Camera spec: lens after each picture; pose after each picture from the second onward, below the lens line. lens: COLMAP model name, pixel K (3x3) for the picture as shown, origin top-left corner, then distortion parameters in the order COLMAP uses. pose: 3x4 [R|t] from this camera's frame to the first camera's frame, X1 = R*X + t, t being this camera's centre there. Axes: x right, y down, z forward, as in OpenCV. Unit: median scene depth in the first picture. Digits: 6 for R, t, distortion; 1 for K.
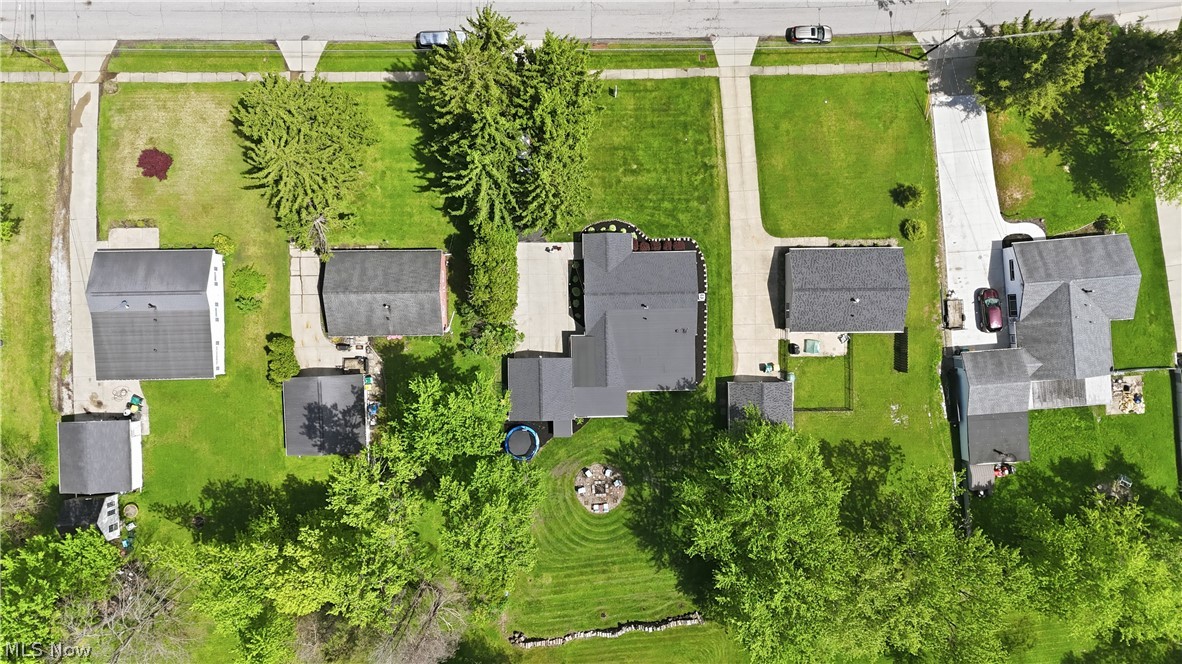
lens RADIAL K [[908.5, 0, 591.0], [0, 908.5, 332.0], [0, 0, 1]] dist [0.081567, -0.002906]
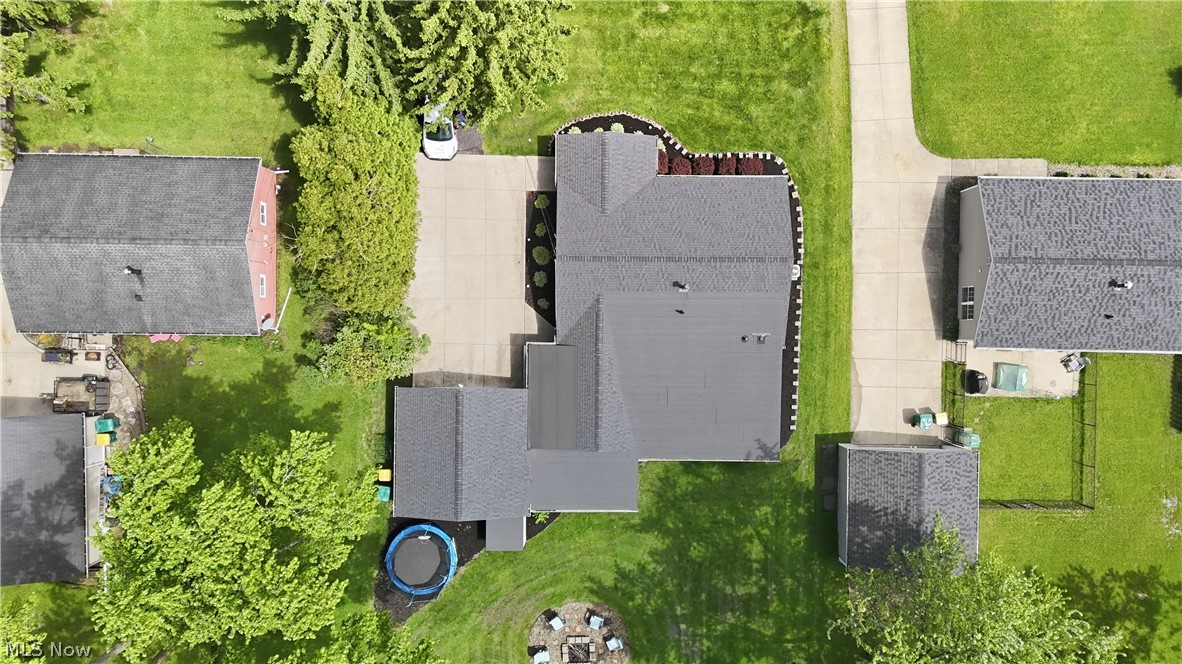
lens RADIAL K [[908.5, 0, 591.0], [0, 908.5, 332.0], [0, 0, 1]] dist [0.081567, -0.002906]
pose [[0.999659, 0.025324, 0.006297, 0.009060], [-0.025282, 0.999658, -0.006649, 0.000339], [-0.006464, 0.006487, 0.999958, 0.500348]]
